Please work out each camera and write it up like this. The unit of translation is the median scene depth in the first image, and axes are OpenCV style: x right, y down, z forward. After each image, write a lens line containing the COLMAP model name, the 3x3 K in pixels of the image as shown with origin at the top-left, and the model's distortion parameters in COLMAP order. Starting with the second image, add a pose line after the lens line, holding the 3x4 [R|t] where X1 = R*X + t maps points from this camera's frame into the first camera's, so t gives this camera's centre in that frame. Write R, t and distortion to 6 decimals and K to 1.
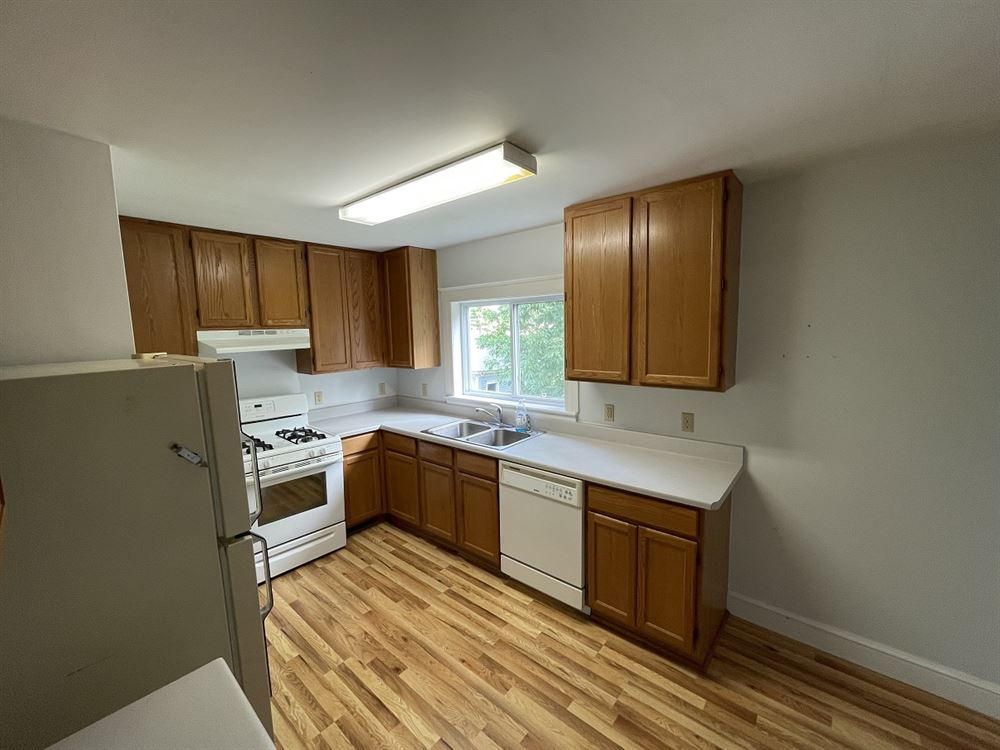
lens RADIAL K [[405.1, 0, 496.8], [0, 405.1, 373.2], [0, 0, 1]] dist [-0.009171, 0.000667]
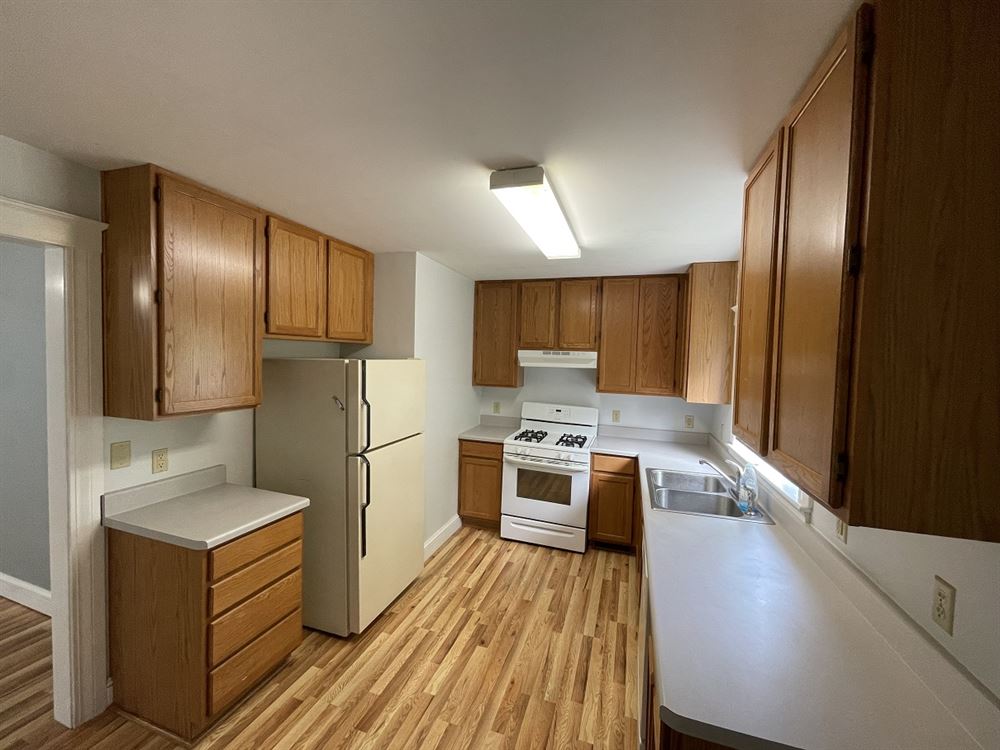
lens RADIAL K [[405.1, 0, 496.8], [0, 405.1, 373.2], [0, 0, 1]] dist [-0.009171, 0.000667]
pose [[0.378033, 0.076533, -0.922623, 0.542159], [-0.140632, 0.989759, 0.024480, -0.043120], [0.915048, 0.120496, 0.384925, 0.348596]]
